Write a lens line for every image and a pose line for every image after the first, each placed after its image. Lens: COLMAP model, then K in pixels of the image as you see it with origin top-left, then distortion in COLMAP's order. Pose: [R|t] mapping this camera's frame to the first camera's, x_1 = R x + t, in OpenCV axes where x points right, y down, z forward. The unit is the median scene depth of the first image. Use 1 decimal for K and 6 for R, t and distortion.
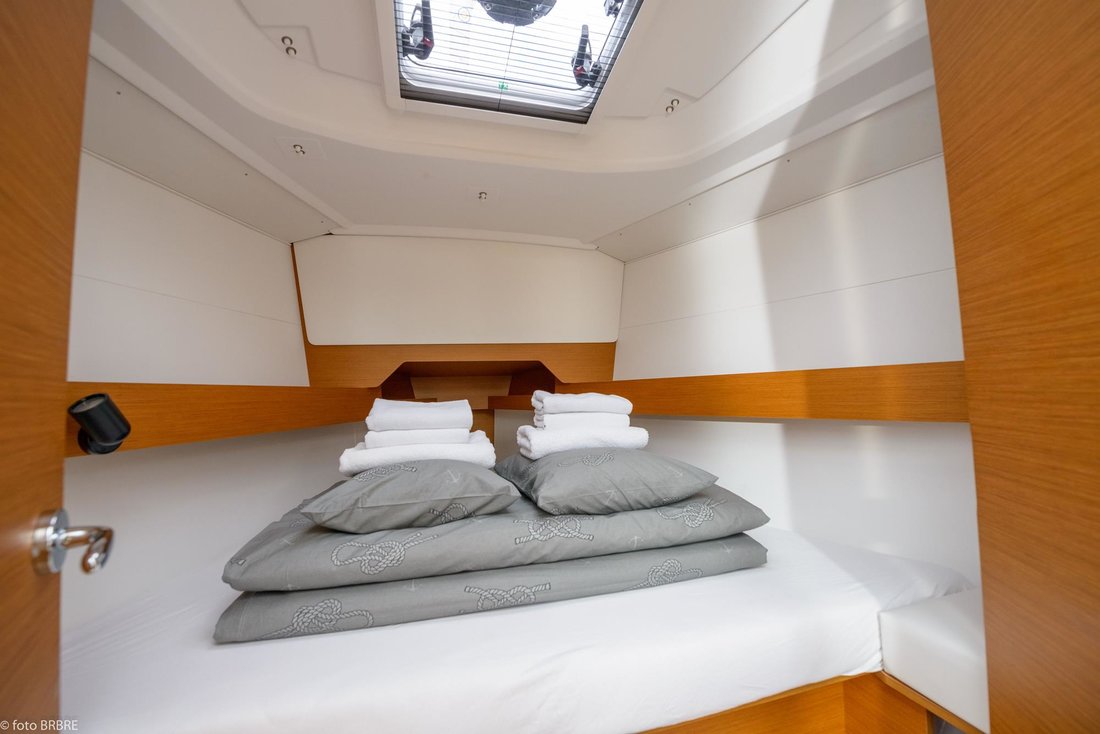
lens RADIAL K [[436.3, 0, 552.6], [0, 436.3, 361.4], [0, 0, 1]] dist [-0.022619, -0.000936]
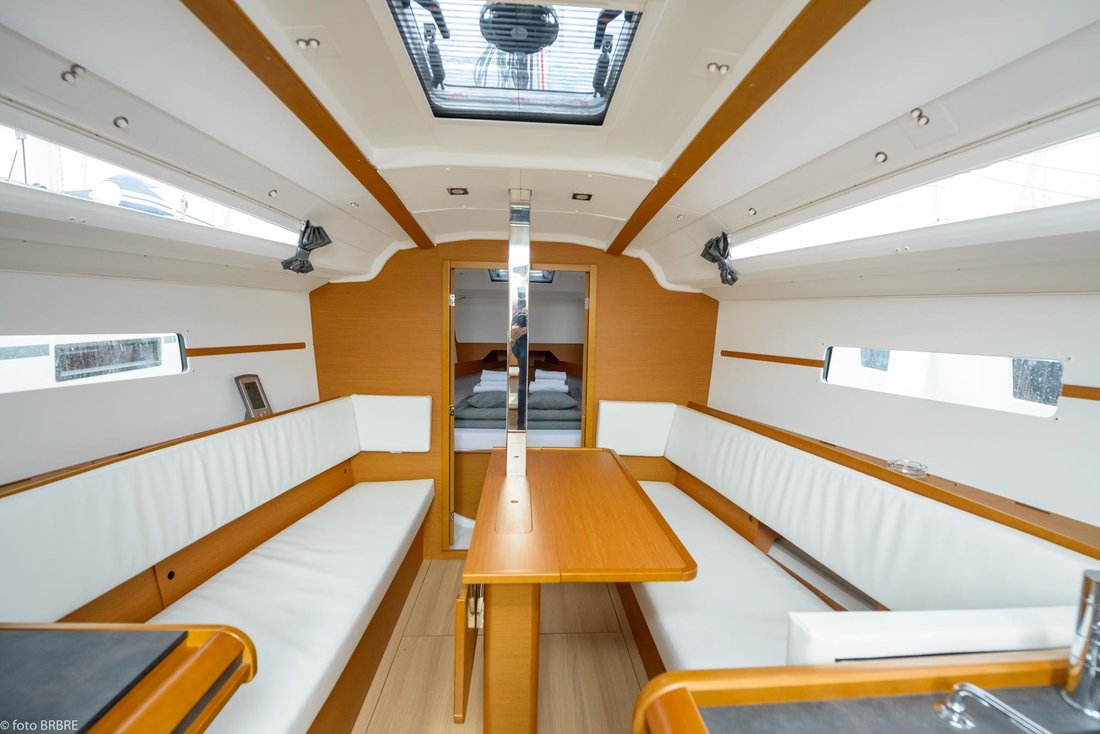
lens RADIAL K [[460.2, 0, 552.1], [0, 460.2, 361.3], [0, 0, 1]] dist [-0.019902, -0.000281]
pose [[0.975395, 0.064880, -0.210702, 0.957194], [-0.032238, 0.987418, 0.154809, -0.628468], [0.218095, -0.144208, 0.965214, -2.580251]]
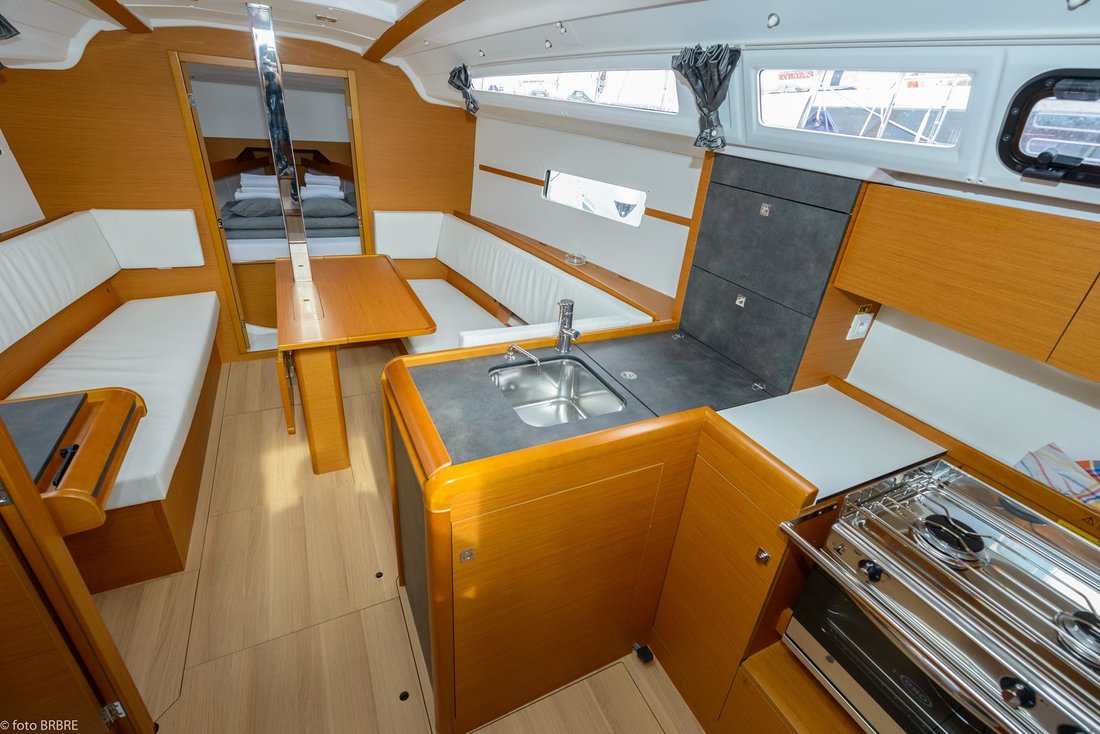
lens RADIAL K [[492.8, 0, 553.0], [0, 492.8, 360.7], [0, 0, 1]] dist [0.009586, -0.000212]
pose [[0.978252, 0.011028, 0.207127, 1.178918], [-0.117630, 0.851975, 0.510198, -0.966585], [-0.170841, -0.523466, 0.834743, -3.416684]]
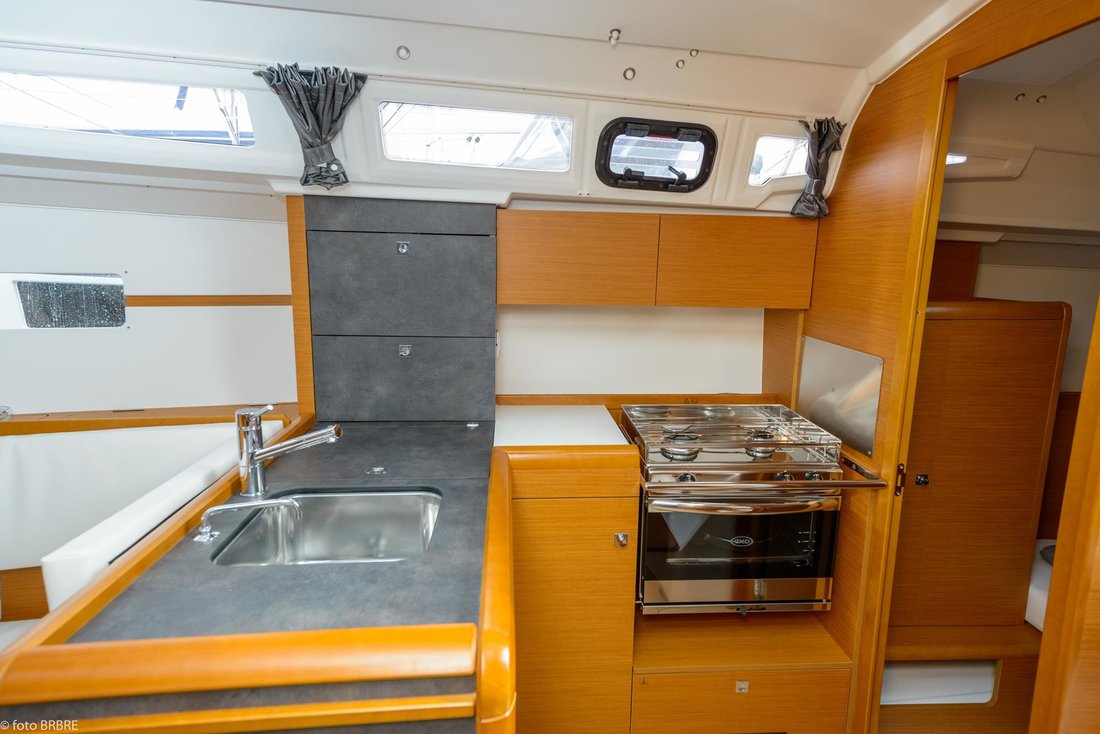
lens RADIAL K [[600.0, 0, 550.0], [0, 600.0, 367.0], [0, 0, 1]] dist [0.021035, 0.000115]
pose [[0.206393, -0.149172, 0.967031, 0.467054], [-0.090884, 0.981115, 0.170742, -0.644798], [-0.974239, -0.123128, 0.188938, -2.755690]]
